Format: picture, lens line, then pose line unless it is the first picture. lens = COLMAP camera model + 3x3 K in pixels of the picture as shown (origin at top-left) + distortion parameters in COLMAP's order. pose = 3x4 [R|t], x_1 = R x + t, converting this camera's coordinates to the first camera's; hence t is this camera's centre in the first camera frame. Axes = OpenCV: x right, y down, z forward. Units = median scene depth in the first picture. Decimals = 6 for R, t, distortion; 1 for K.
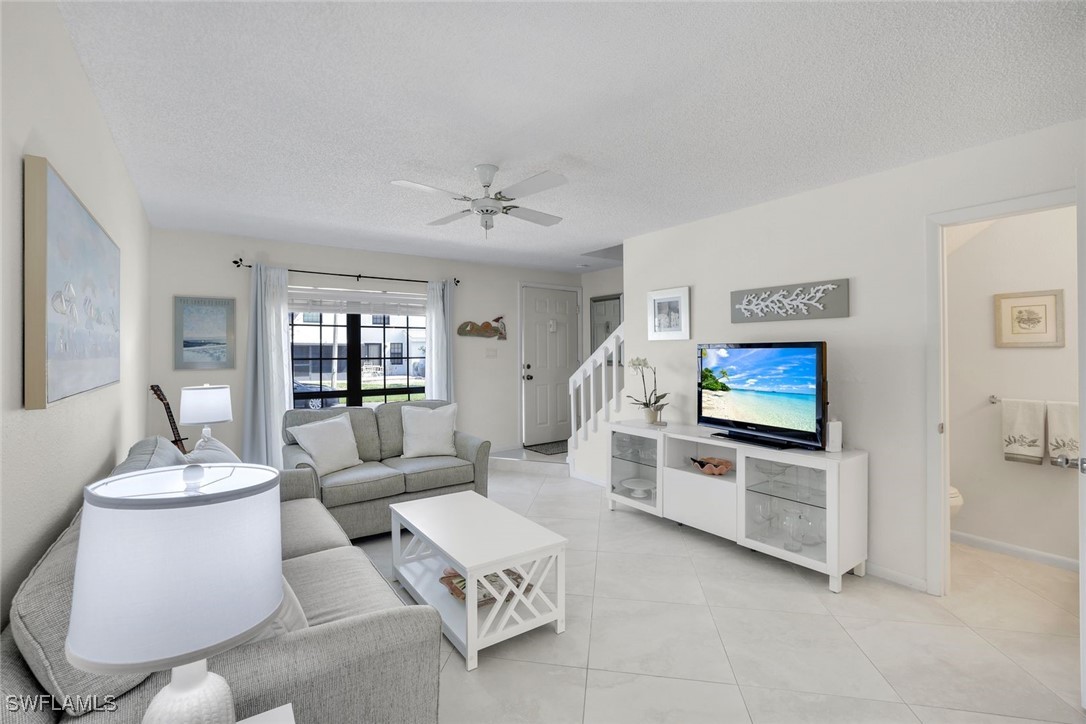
lens RADIAL K [[501.5, 0, 539.7], [0, 501.5, 342.9], [0, 0, 1]] dist [-0.014171, 0.002109]
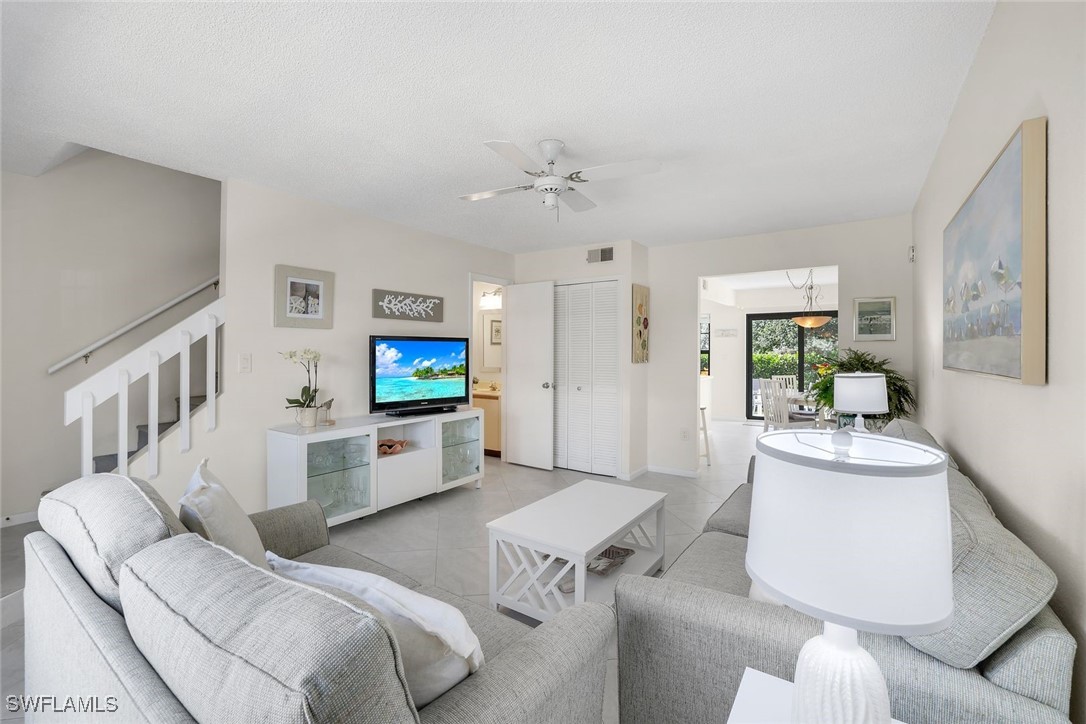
lens RADIAL K [[452.8, 0, 547.5], [0, 452.8, 353.5], [0, 0, 1]] dist [-0.000868, -0.000024]
pose [[-0.367904, -0.004597, 0.929852, -0.725347], [-0.015489, 0.999879, -0.001185, 0.037200], [-0.929735, -0.014839, -0.367931, 1.071533]]
